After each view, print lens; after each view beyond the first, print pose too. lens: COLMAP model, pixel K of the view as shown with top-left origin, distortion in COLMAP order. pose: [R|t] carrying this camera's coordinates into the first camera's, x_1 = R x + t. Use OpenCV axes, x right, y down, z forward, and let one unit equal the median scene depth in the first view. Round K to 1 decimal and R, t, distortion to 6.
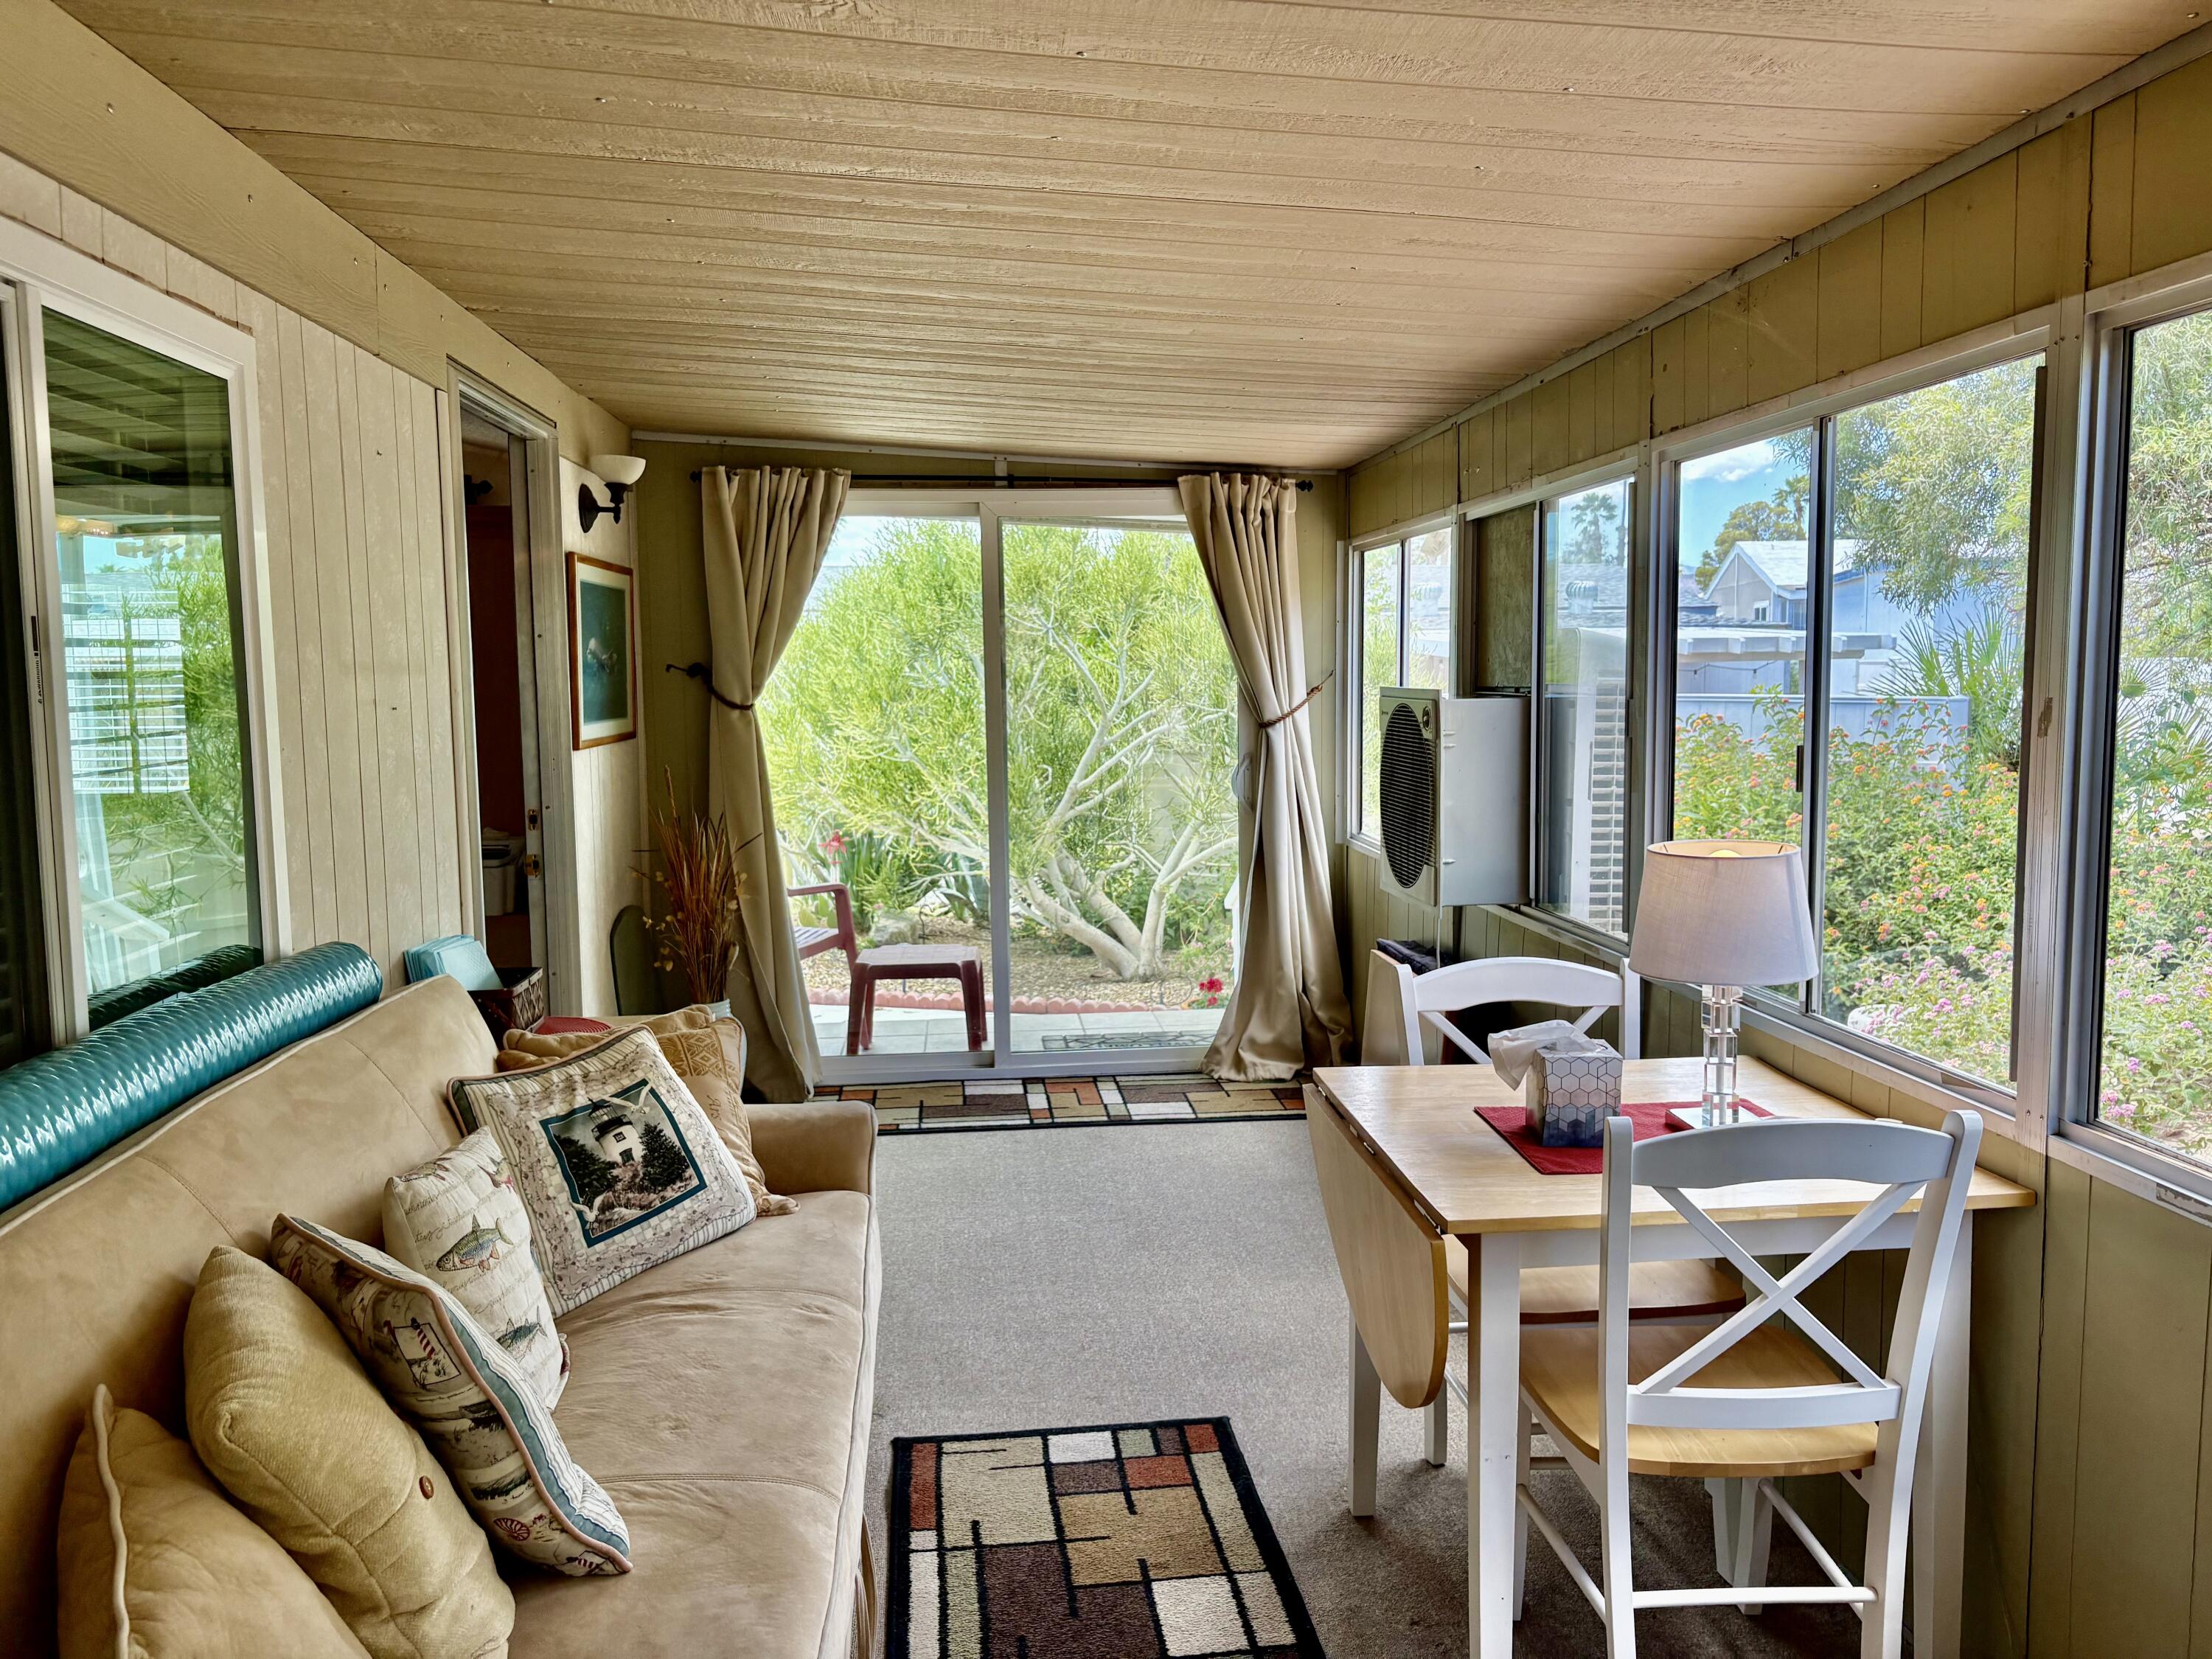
lens RADIAL K [[1695.4, 0, 1106.0], [0, 1695.4, 829.5], [0, 0, 1]] dist [0.077233, -0.085216]
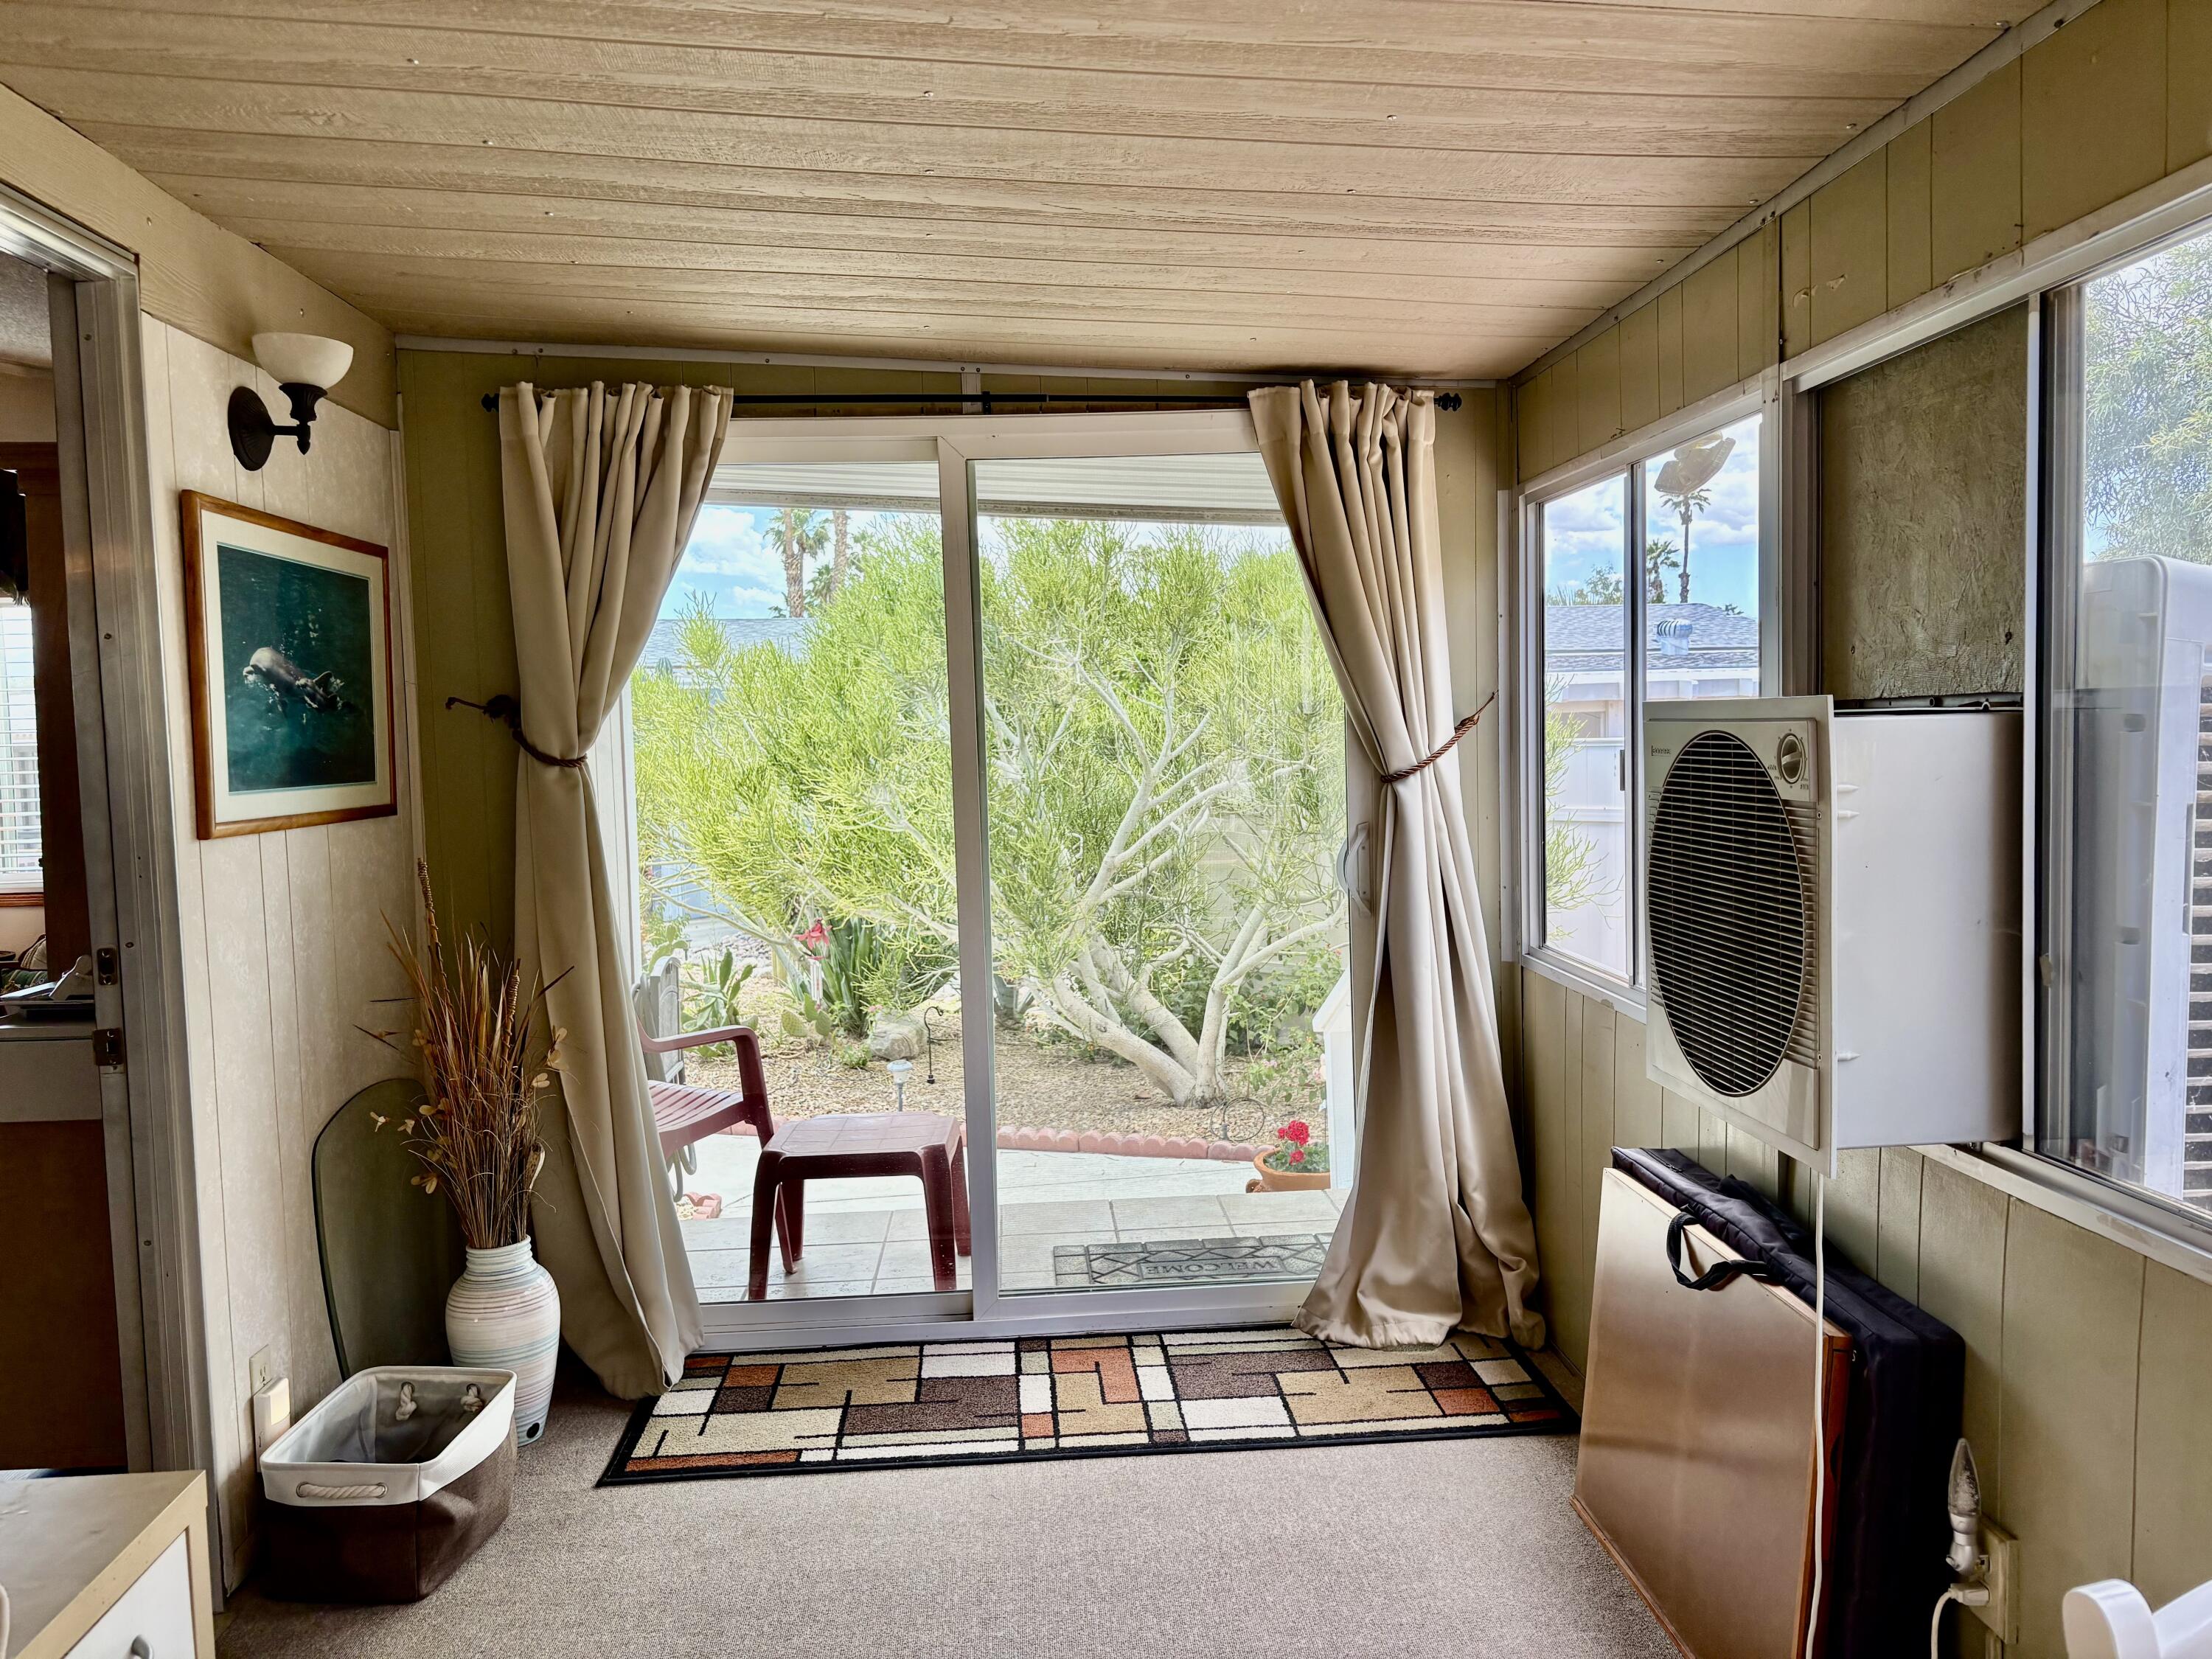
lens RADIAL K [[1649.1, 0, 1106.0], [0, 1649.1, 829.5], [0, 0, 1]] dist [-0.001055, -0.000185]
pose [[0.999400, -0.012850, -0.032159, 0.006892], [0.011747, 0.999344, -0.034256, -0.023015], [0.032578, 0.033858, 0.998896, 0.386938]]
